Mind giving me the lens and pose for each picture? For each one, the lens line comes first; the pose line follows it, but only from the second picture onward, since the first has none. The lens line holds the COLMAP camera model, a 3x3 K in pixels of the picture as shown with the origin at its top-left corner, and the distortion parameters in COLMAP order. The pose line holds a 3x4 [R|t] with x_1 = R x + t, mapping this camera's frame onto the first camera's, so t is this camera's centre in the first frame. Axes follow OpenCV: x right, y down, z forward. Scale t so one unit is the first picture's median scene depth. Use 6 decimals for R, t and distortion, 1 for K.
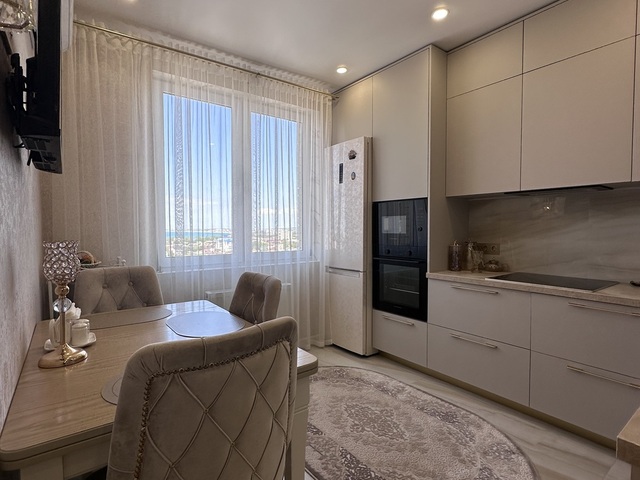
lens RADIAL K [[341.8, 0, 320.0], [0, 341.8, 240.0], [0, 0, 1]] dist [0.001891, 0.000397]
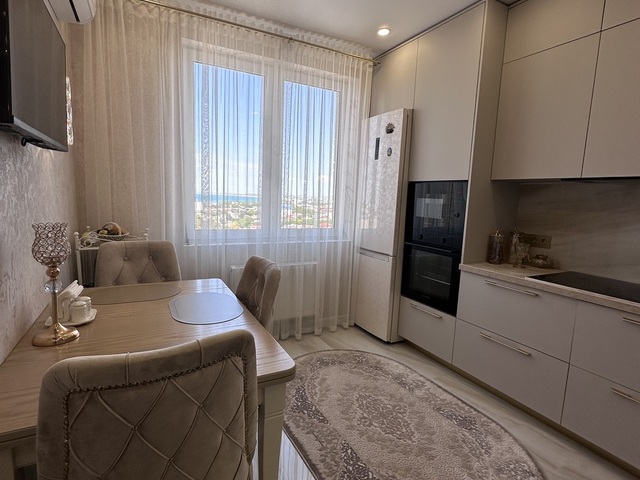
lens RADIAL K [[341.8, 0, 320.0], [0, 341.8, 240.0], [0, 0, 1]] dist [0.001891, 0.000397]
pose [[0.987579, 0.059532, -0.145405, 0.079120], [-0.046628, 0.994796, 0.090595, -0.034936], [0.150042, -0.082690, 0.985216, 0.059941]]
